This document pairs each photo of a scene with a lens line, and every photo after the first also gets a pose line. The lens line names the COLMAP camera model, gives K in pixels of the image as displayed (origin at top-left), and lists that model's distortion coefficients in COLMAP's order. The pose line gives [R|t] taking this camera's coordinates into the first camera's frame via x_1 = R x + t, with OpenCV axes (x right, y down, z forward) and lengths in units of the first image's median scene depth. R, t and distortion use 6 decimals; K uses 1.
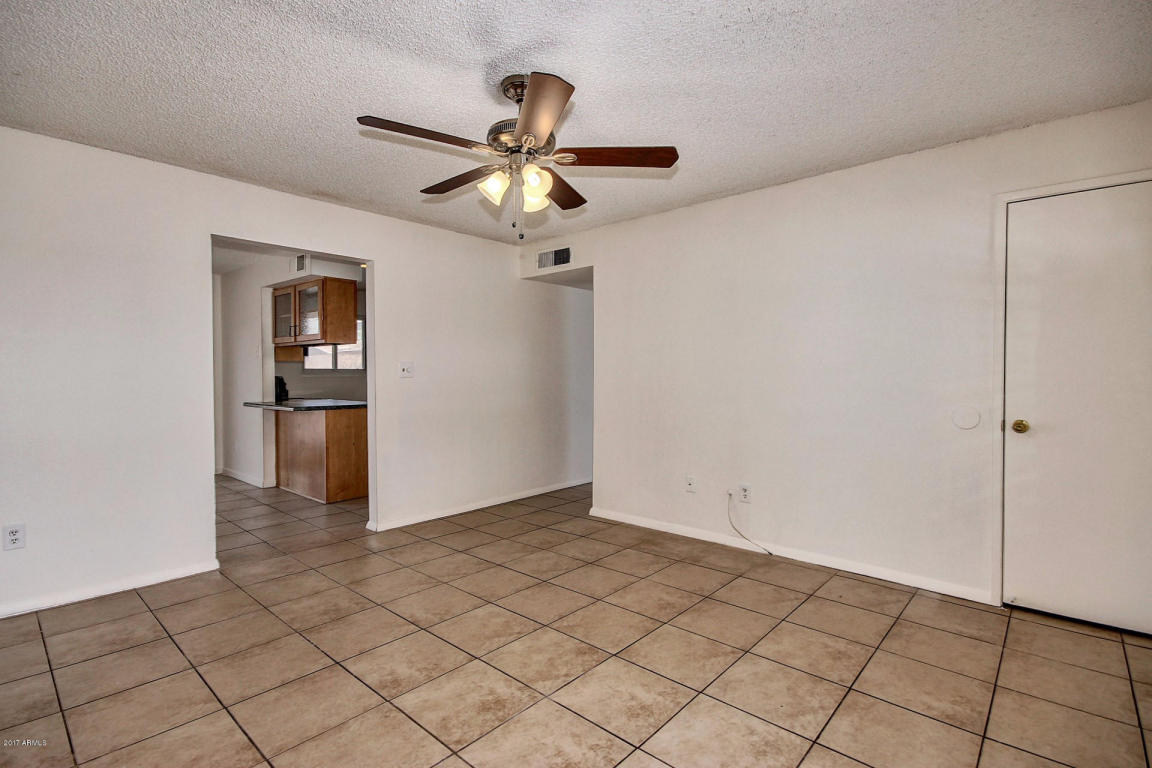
lens RADIAL K [[539.9, 0, 574.2], [0, 539.9, 381.0], [0, 0, 1]] dist [-0.001395, -0.001441]
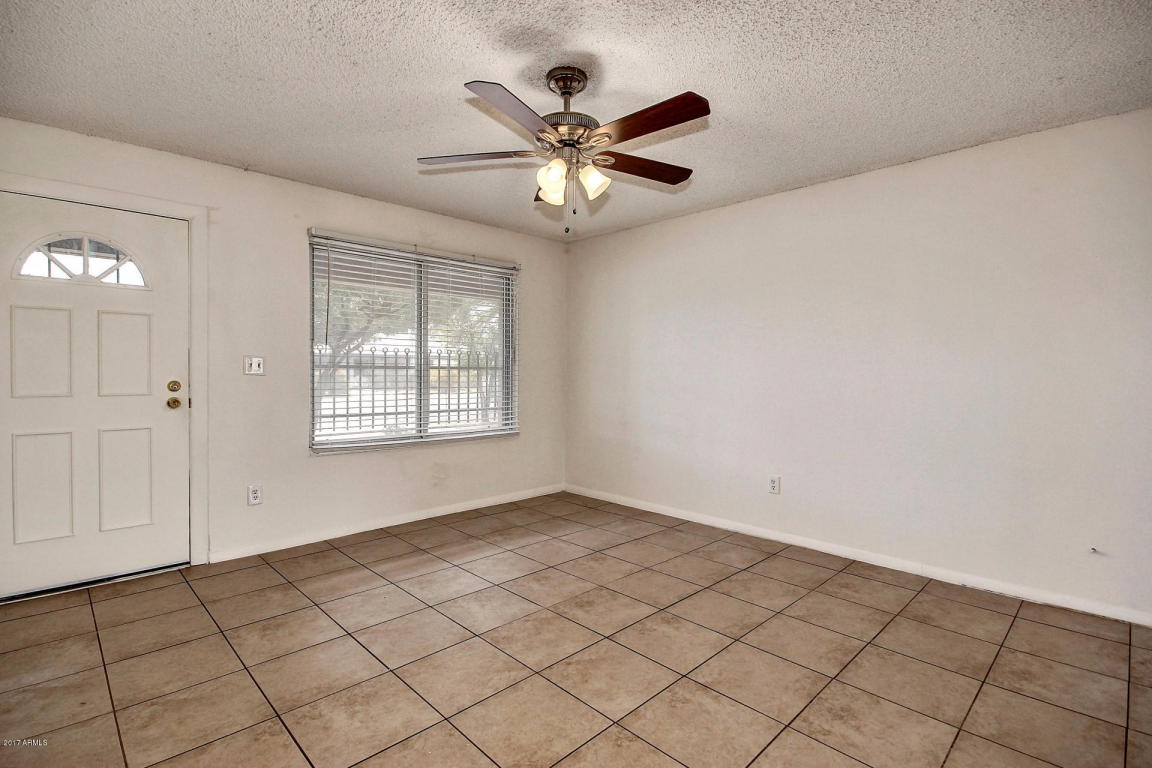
lens RADIAL K [[546.0, 0, 571.8], [0, 546.0, 378.9], [0, 0, 1]] dist [0.019128, -0.013484]
pose [[-0.997735, -0.006889, 0.066920, -0.161560], [-0.005276, 0.999692, 0.024240, -0.016324], [-0.067066, 0.023832, -0.997464, 1.859281]]
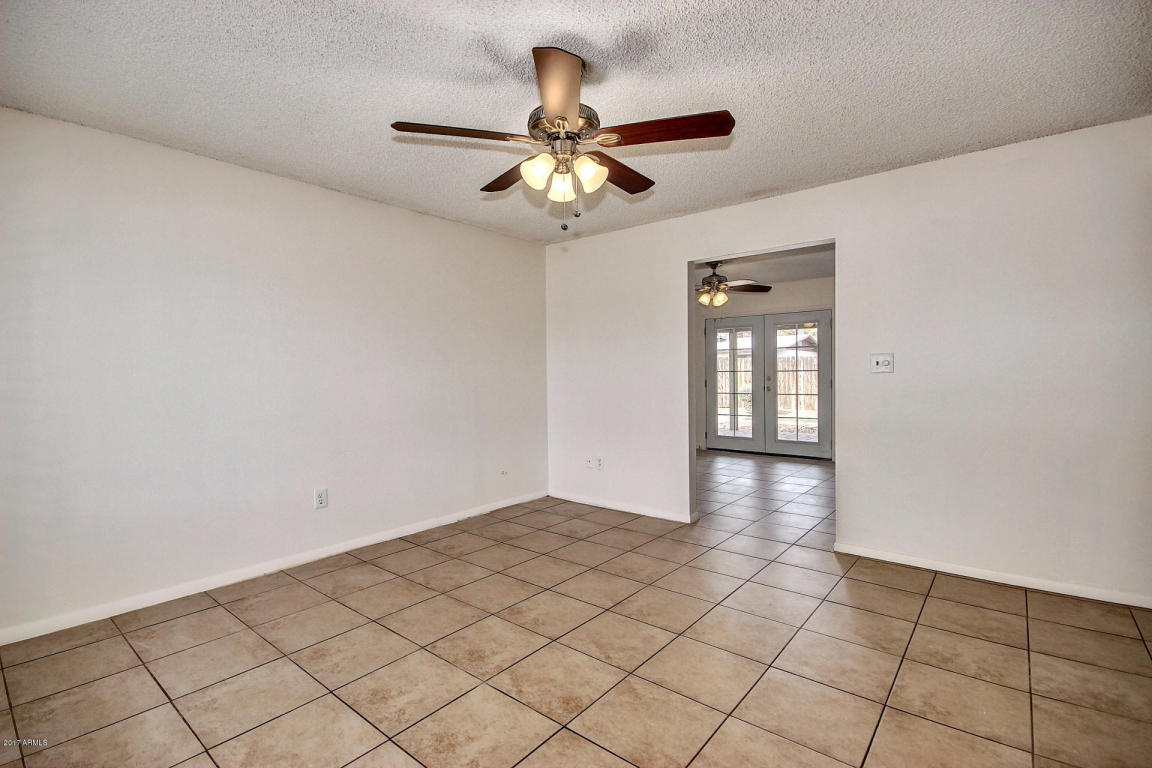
lens RADIAL K [[530.0, 0, 568.2], [0, 530.0, 382.9], [0, 0, 1]] dist [0.010538, -0.012846]
pose [[0.034277, 0.017566, -0.999258, 0.772811], [0.001780, 0.999843, 0.017638, -0.010563], [0.999411, -0.002384, 0.034240, 0.895390]]
